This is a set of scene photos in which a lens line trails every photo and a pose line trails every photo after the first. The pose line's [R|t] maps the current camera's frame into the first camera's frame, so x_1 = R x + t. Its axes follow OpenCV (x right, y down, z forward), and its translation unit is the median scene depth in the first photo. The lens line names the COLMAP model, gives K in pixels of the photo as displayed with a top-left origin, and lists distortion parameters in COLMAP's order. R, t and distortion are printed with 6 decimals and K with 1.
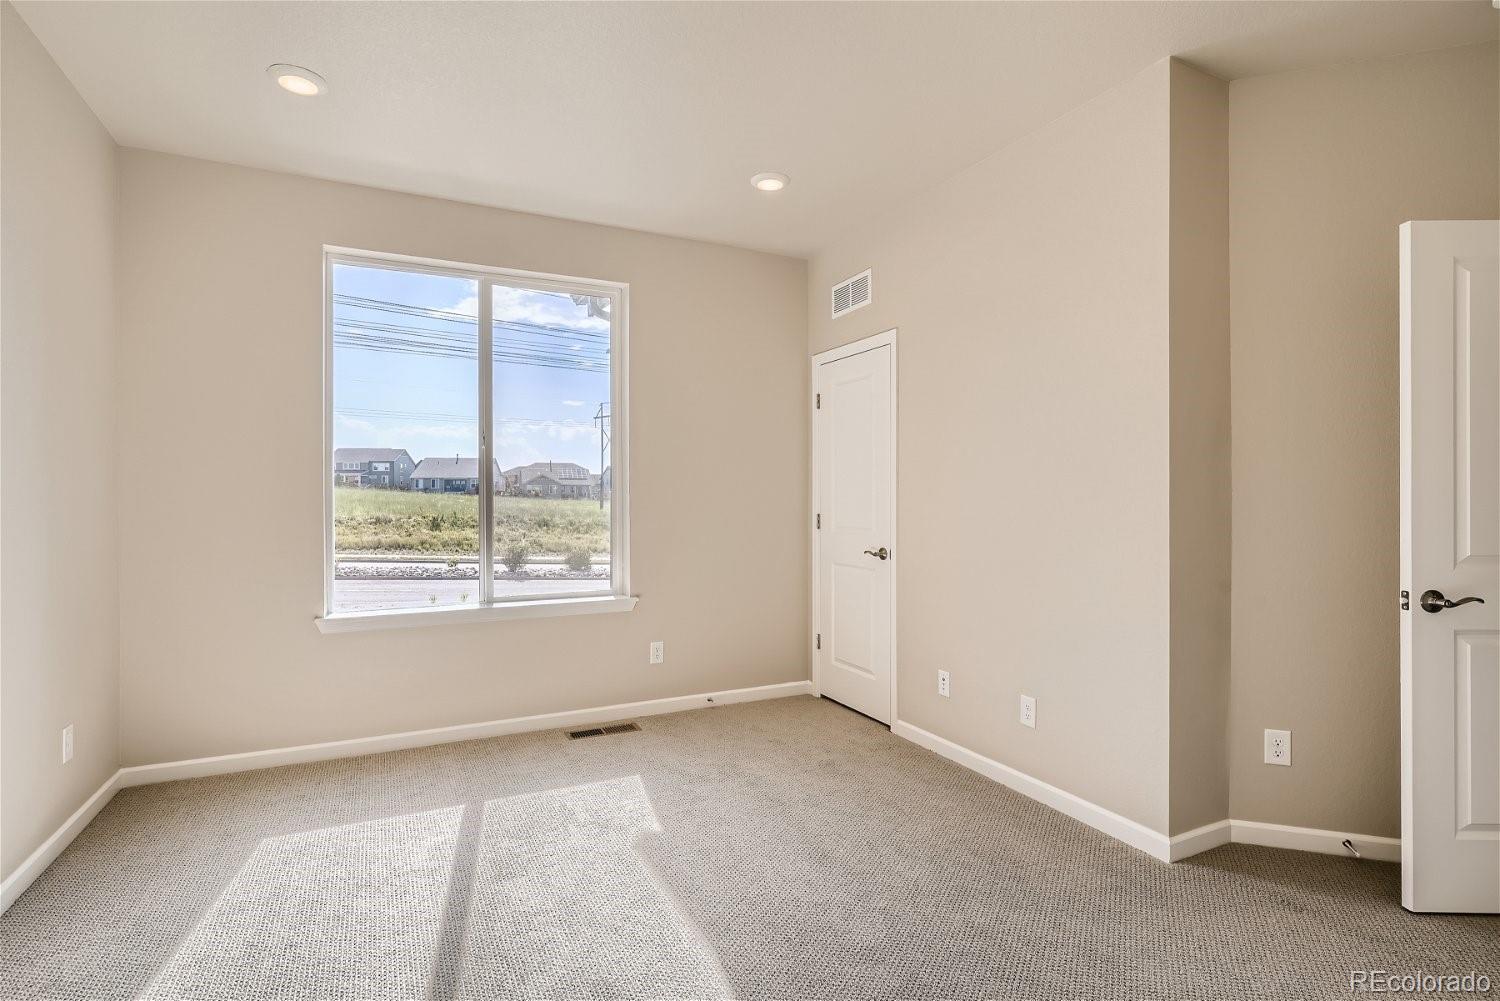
lens RADIAL K [[723.3, 0, 740.8], [0, 723.3, 505.7], [0, 0, 1]] dist [-0.014571, 0.008973]
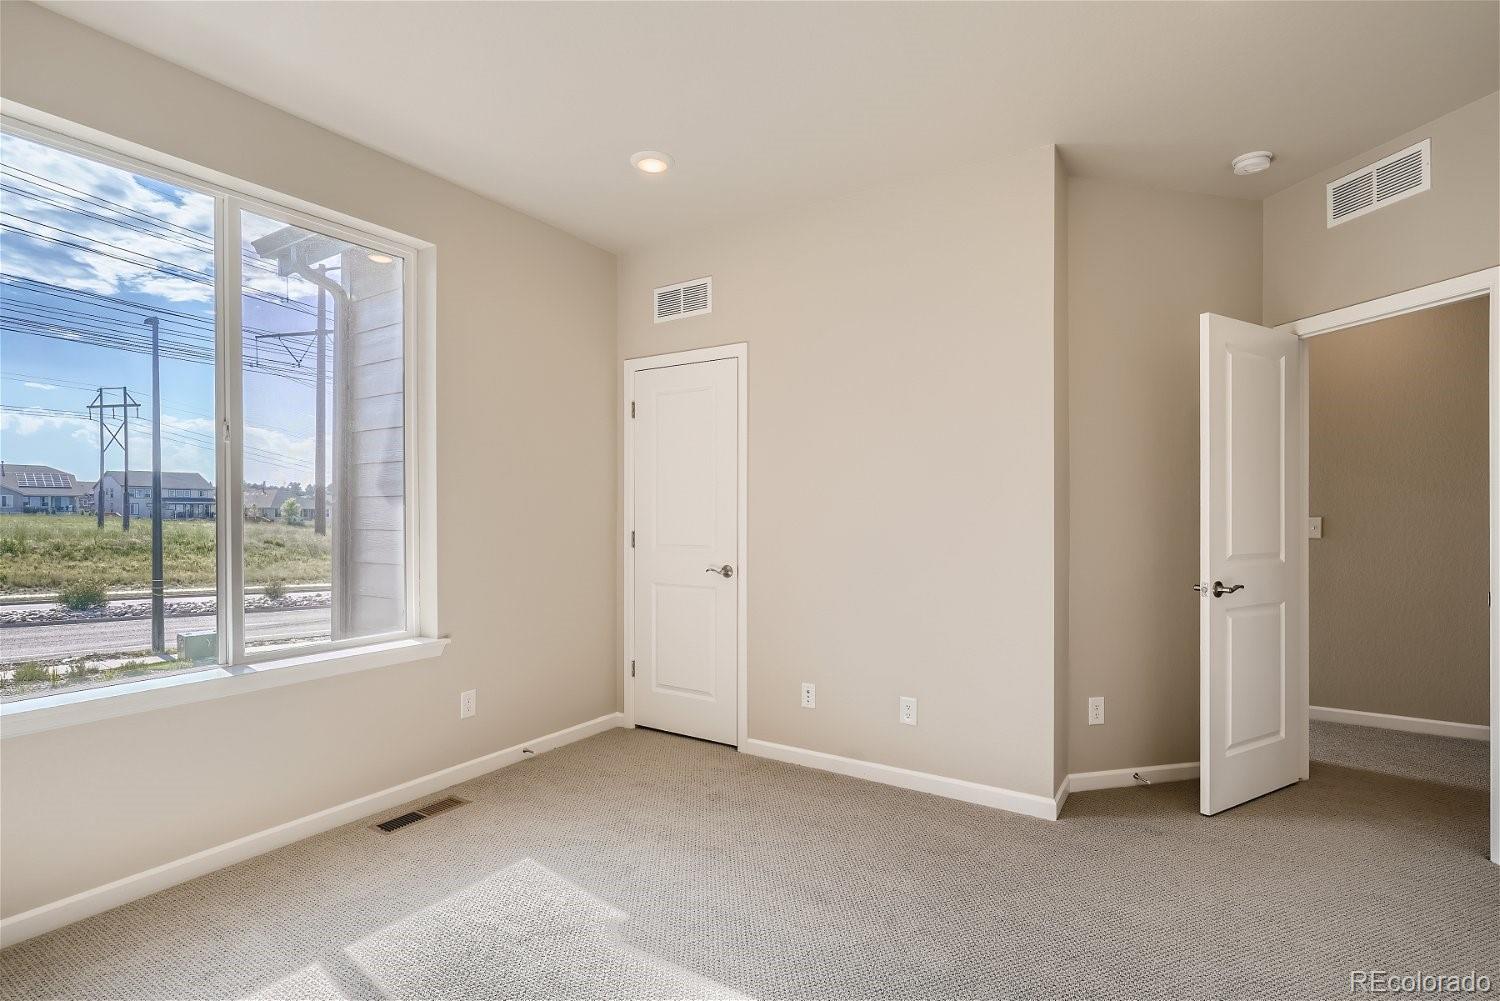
lens RADIAL K [[723.3, 0, 737.1], [0, 723.3, 520.2], [0, 0, 1]] dist [-0.014571, 0.008973]
pose [[0.855410, -0.004447, 0.517932, -0.293266], [0.004936, 0.999988, 0.000434, -0.002609], [-0.517927, 0.002185, 0.855422, 0.155552]]
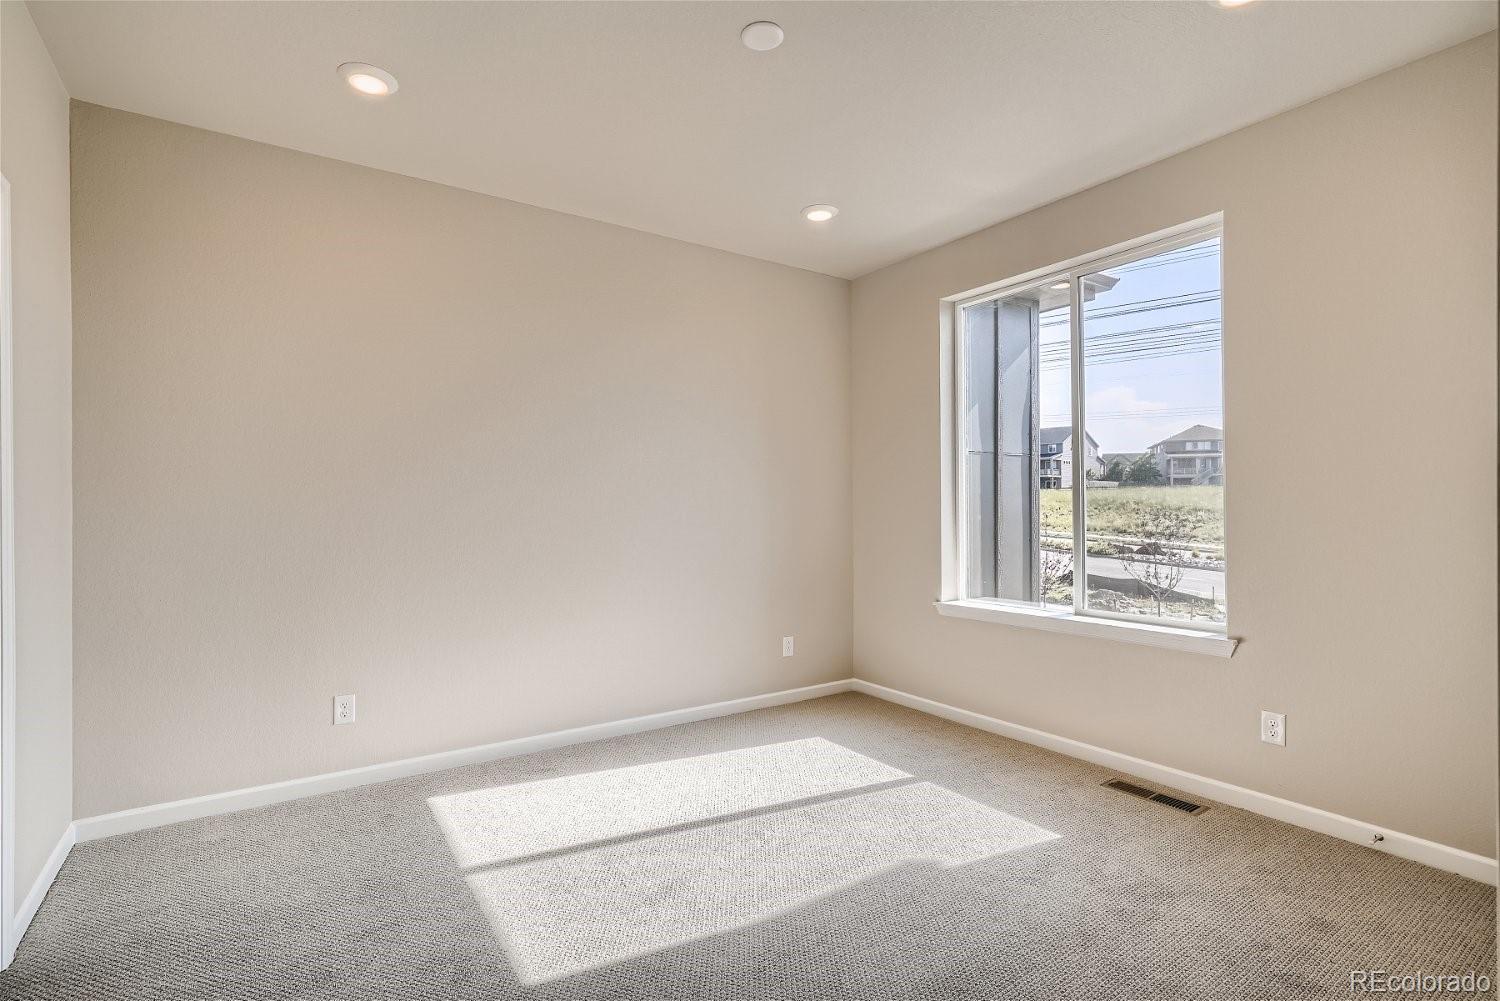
lens RADIAL K [[723.3, 0, 738.2], [0, 723.3, 510.0], [0, 0, 1]] dist [-0.014571, 0.008973]
pose [[0.133794, 0.009640, -0.990962, 0.522958], [0.000094, 0.999953, 0.009740, -0.012120], [0.991009, -0.001397, 0.133787, 0.428348]]
